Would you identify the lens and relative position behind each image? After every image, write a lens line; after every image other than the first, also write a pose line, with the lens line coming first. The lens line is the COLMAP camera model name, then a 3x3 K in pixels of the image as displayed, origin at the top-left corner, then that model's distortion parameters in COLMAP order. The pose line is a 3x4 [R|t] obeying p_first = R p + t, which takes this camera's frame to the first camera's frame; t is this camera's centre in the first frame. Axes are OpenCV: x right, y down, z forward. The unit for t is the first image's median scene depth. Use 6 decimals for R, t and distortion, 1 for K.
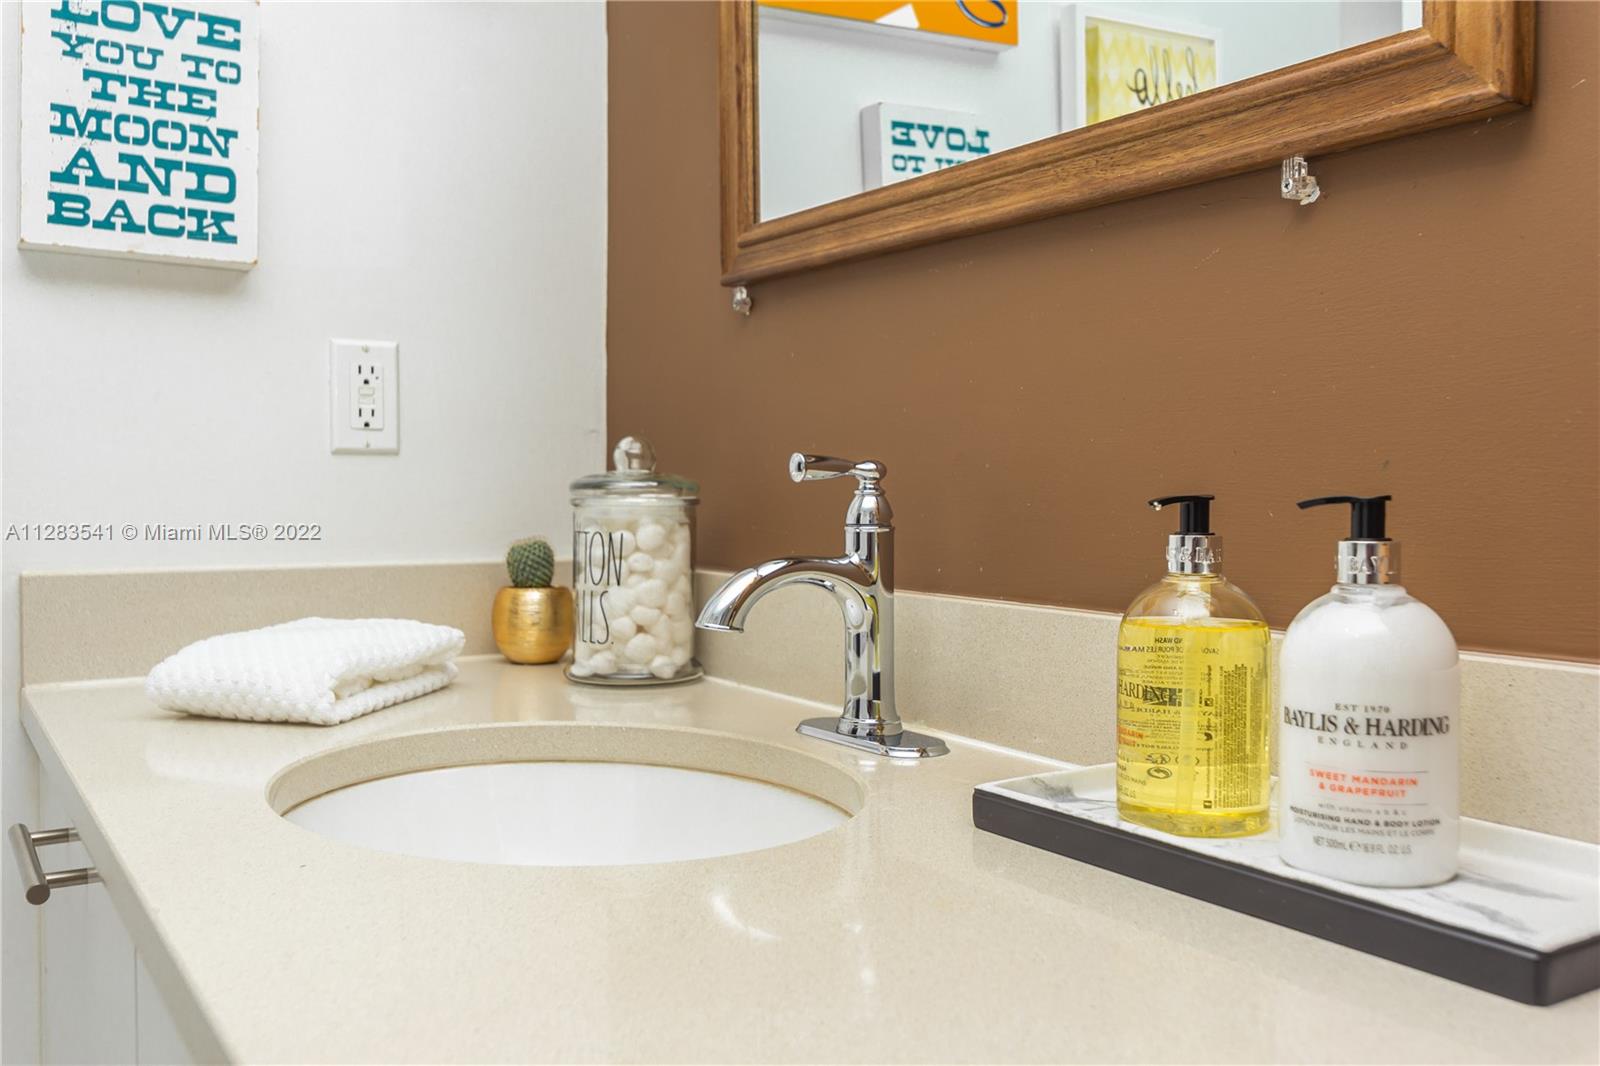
lens RADIAL K [[1354.5, 0, 795.1], [0, 1354.5, 535.6], [0, 0, 1]] dist [0.004384, 0.005793]
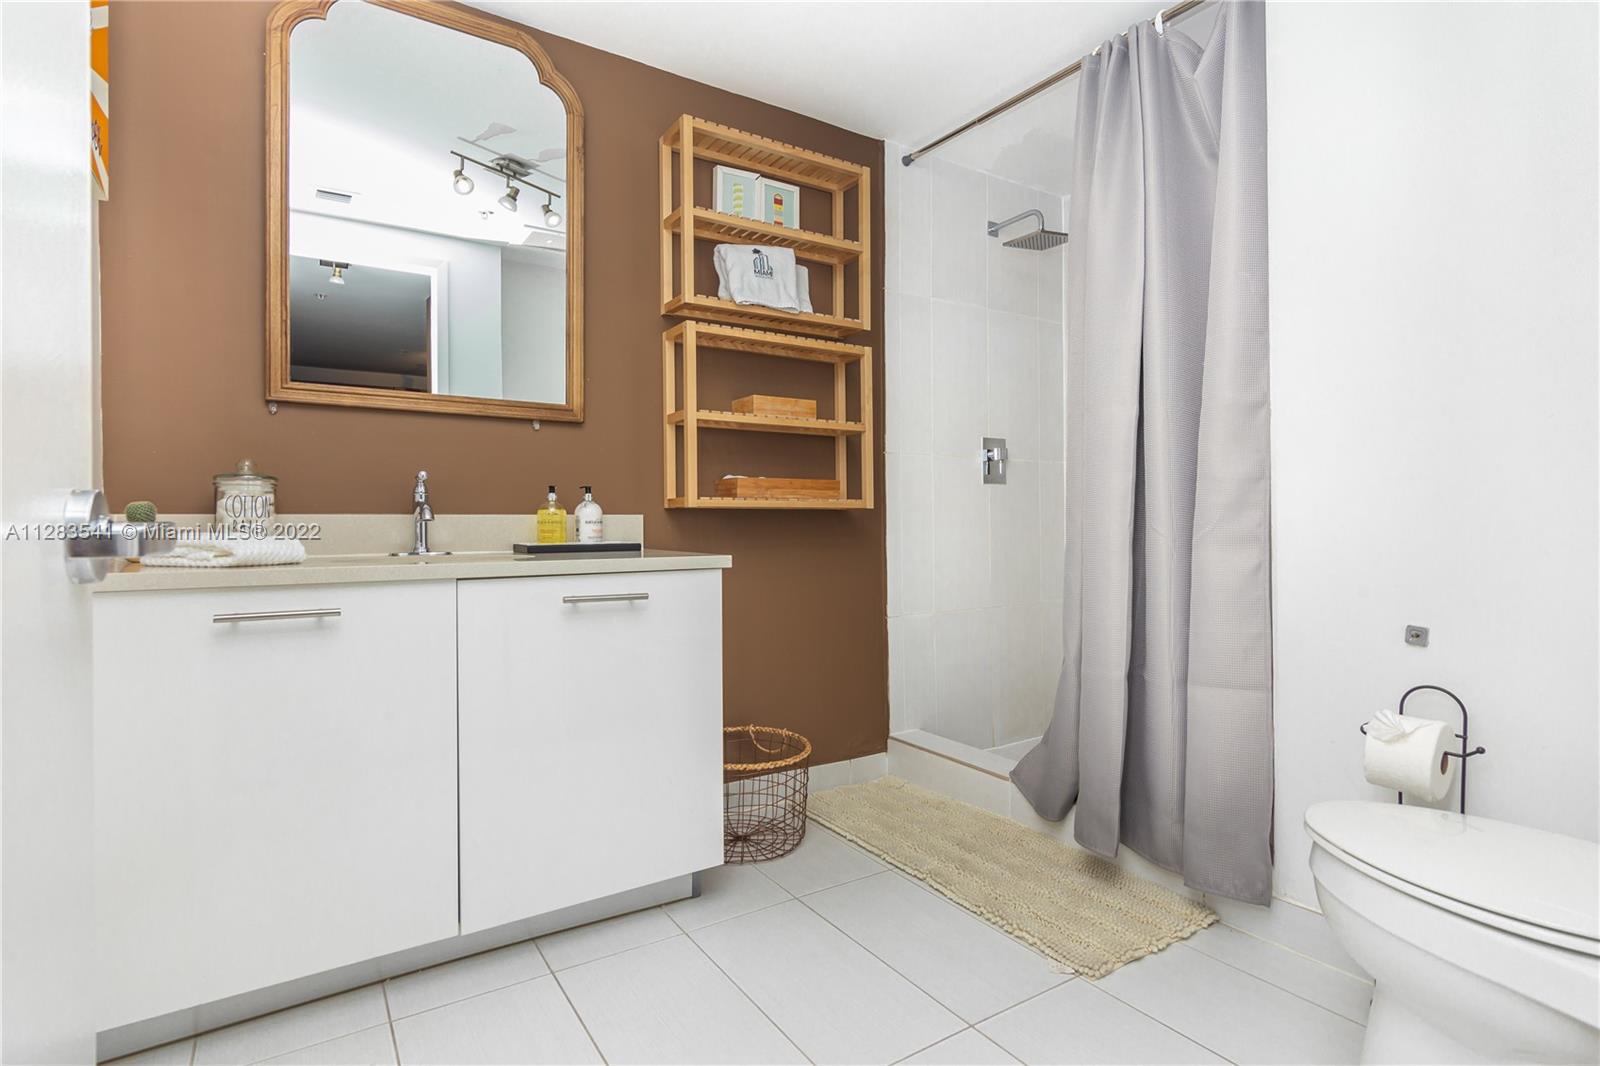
lens RADIAL K [[789.1, 0, 799.5], [0, 789.1, 525.1], [0, 0, 1]] dist [-0.002555, 0.000003]
pose [[0.002323, -0.010545, 0.999942, -1.568084], [0.029271, 0.999517, 0.010473, 0.065604], [-0.999569, 0.029245, 0.002631, 0.022644]]
